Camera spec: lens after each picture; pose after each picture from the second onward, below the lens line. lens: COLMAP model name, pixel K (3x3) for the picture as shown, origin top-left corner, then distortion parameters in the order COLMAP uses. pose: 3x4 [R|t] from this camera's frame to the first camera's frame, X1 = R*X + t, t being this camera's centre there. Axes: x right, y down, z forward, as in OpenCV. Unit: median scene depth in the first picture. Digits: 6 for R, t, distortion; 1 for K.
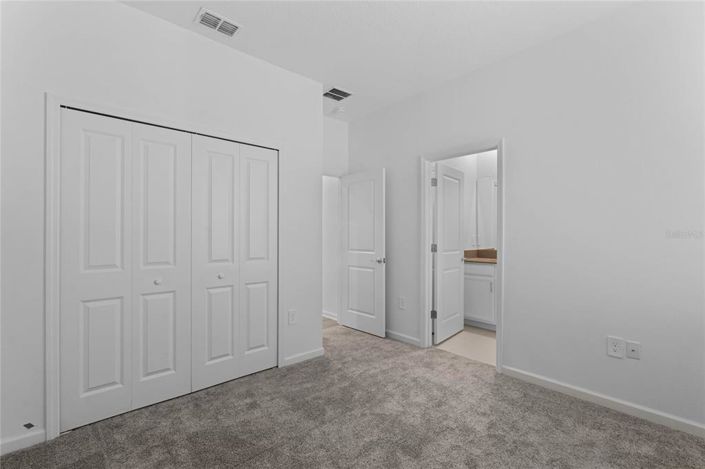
lens RADIAL K [[313.4, 0, 349.1], [0, 313.4, 233.5], [0, 0, 1]] dist [0.000985, 0.001485]
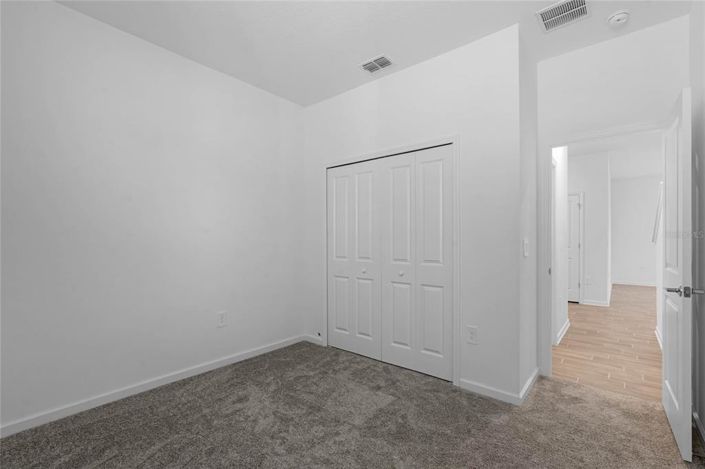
lens RADIAL K [[313.4, 0, 349.8], [0, 313.4, 239.7], [0, 0, 1]] dist [0.000985, 0.001485]
pose [[0.154037, 0.000416, -0.988065, 0.708579], [0.008412, 0.999963, 0.001732, 0.007816], [0.988029, -0.008578, 0.154028, 0.649228]]
